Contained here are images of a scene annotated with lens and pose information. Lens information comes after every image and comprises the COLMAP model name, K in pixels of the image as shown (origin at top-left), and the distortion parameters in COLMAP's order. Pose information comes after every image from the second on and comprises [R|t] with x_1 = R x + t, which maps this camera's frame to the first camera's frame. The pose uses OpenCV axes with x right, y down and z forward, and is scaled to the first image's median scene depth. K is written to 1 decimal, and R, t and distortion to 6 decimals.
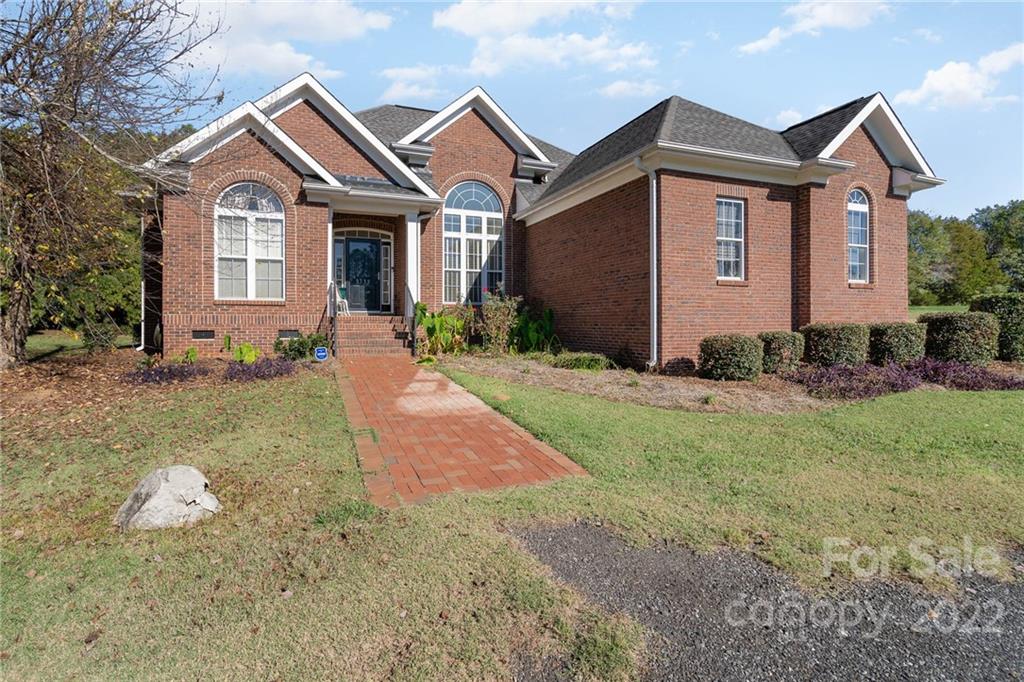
lens RADIAL K [[468.9, 0, 510.5], [0, 468.9, 320.0], [0, 0, 1]] dist [0.001497, 0.000255]
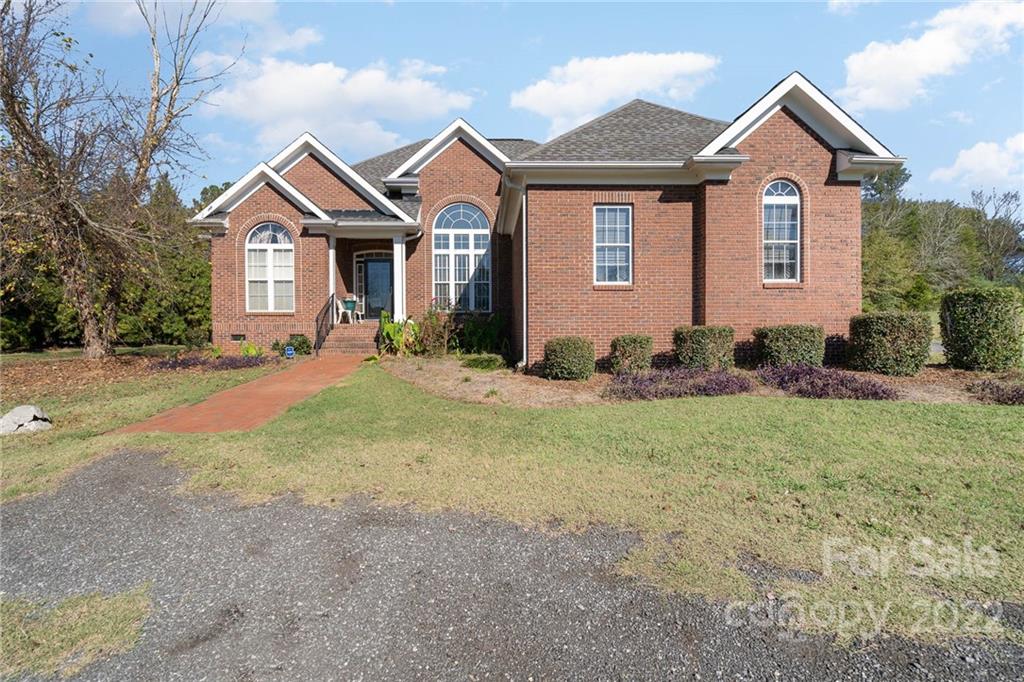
lens RADIAL K [[465.6, 0, 504.6], [0, 465.6, 333.0], [0, 0, 1]] dist [-0.002698, 0.007995]
pose [[0.948854, -0.001672, -0.315712, 0.471403], [0.004190, 0.999965, 0.007297, 0.010031], [0.315689, -0.008246, 0.948827, -0.033924]]
